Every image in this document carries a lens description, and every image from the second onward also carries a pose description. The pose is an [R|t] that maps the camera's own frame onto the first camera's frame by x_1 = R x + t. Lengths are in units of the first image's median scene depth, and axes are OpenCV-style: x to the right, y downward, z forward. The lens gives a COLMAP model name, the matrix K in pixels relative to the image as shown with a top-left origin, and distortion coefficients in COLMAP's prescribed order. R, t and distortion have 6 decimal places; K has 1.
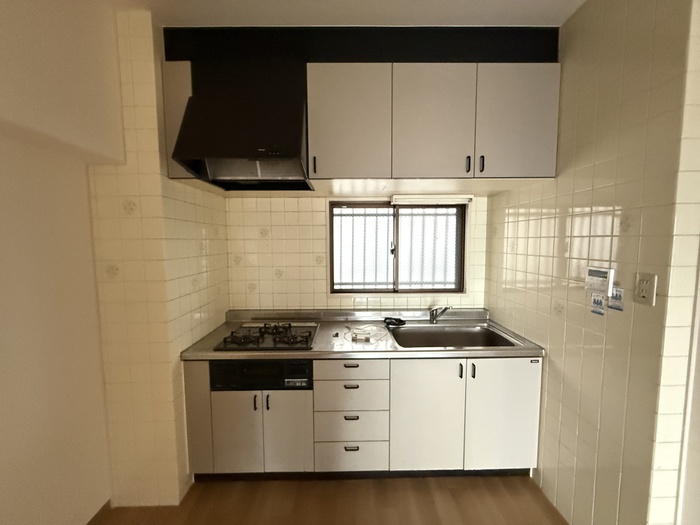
lens RADIAL K [[284.7, 0, 346.2], [0, 284.7, 262.4], [0, 0, 1]] dist [0.014879, -0.001508]
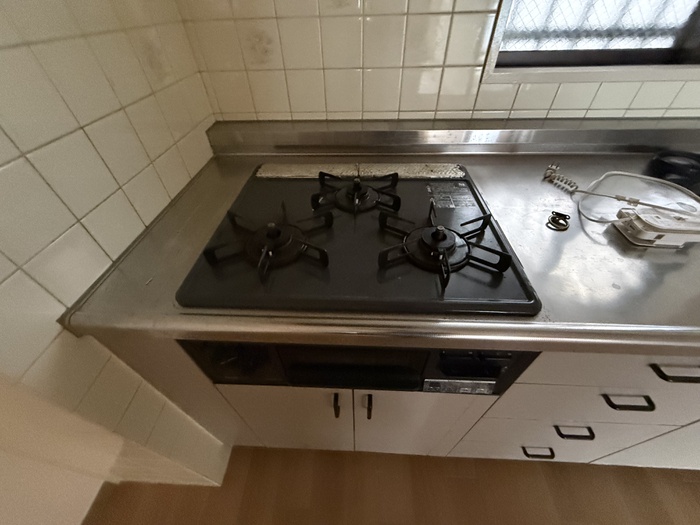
lens RADIAL K [[284.7, 0, 346.0], [0, 284.7, 259.6], [0, 0, 1]] dist [0.014879, -0.001508]
pose [[0.997050, 0.021008, -0.073830, -0.225345], [0.030220, 0.776717, 0.629124, 0.081435], [0.070562, -0.629499, 0.773791, 0.666221]]
